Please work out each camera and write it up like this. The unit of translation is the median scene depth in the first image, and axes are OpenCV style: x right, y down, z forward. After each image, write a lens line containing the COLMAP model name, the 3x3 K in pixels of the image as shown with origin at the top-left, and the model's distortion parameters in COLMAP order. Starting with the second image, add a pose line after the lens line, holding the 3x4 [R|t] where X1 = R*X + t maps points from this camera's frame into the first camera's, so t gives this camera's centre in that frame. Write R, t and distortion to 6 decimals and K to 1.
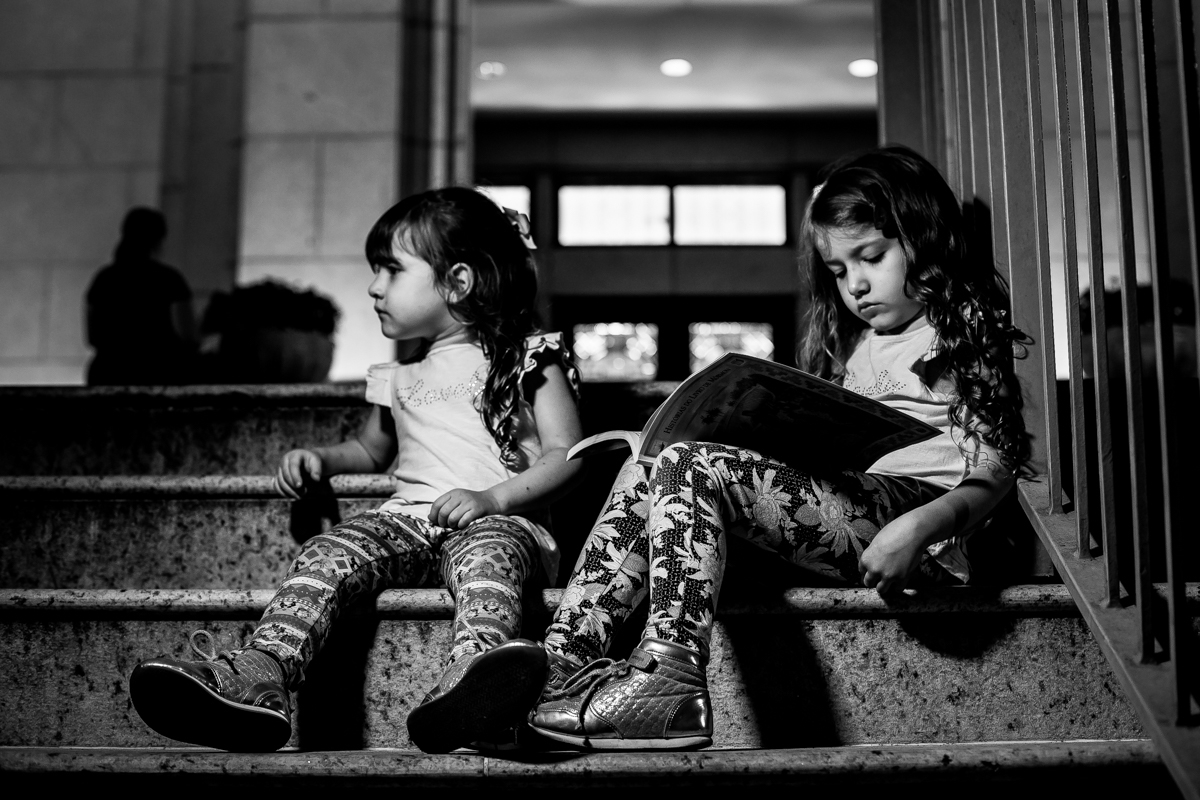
lens RADIAL K [[1802.0, 0, 600.0], [0, 1802.0, 400.0], [0, 0, 1]] dist [-0.141371, 0.066091]
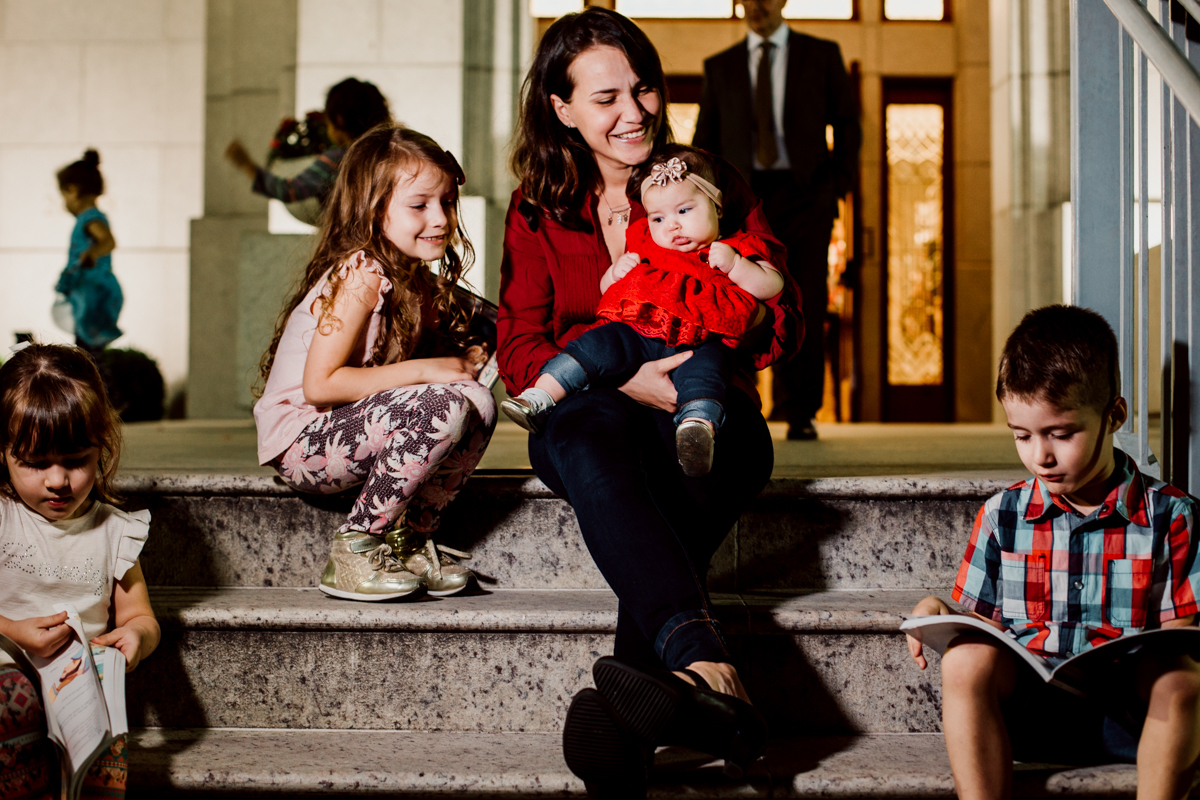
lens RADIAL K [[1892.9, 0, 600.0], [0, 1892.9, 400.0], [0, 0, 1]] dist [-0.132200, 0.011056]
pose [[0.999933, 0.008036, -0.008313, -0.127752], [-0.006615, 0.987303, 0.158708, -0.264123], [0.009482, -0.158643, 0.987291, -0.097253]]
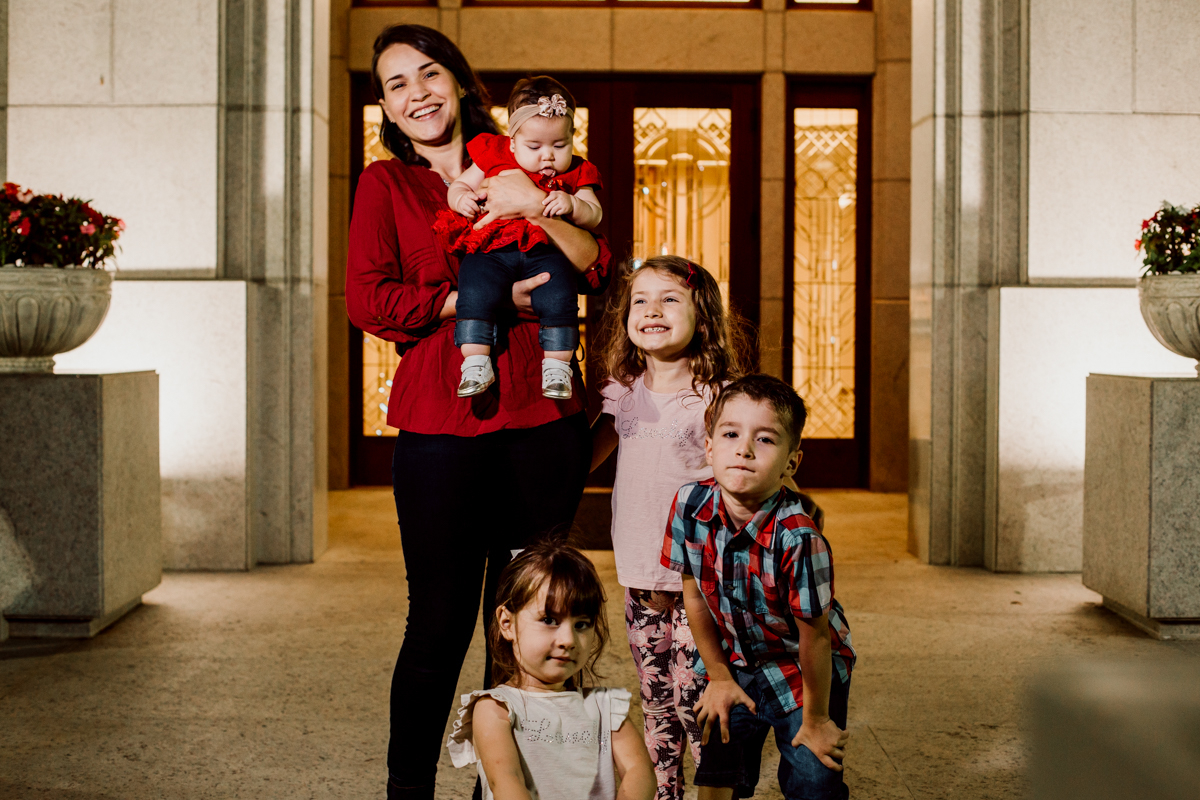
lens RADIAL K [[1809.5, 0, 600.0], [0, 1809.5, 400.0], [0, 0, 1]] dist [-0.167578, 0.031856]
pose [[0.999792, 0.009568, 0.017992, 0.129489], [-0.013225, 0.976384, 0.215635, -0.511816], [-0.015504, -0.215828, 0.976308, 1.081888]]
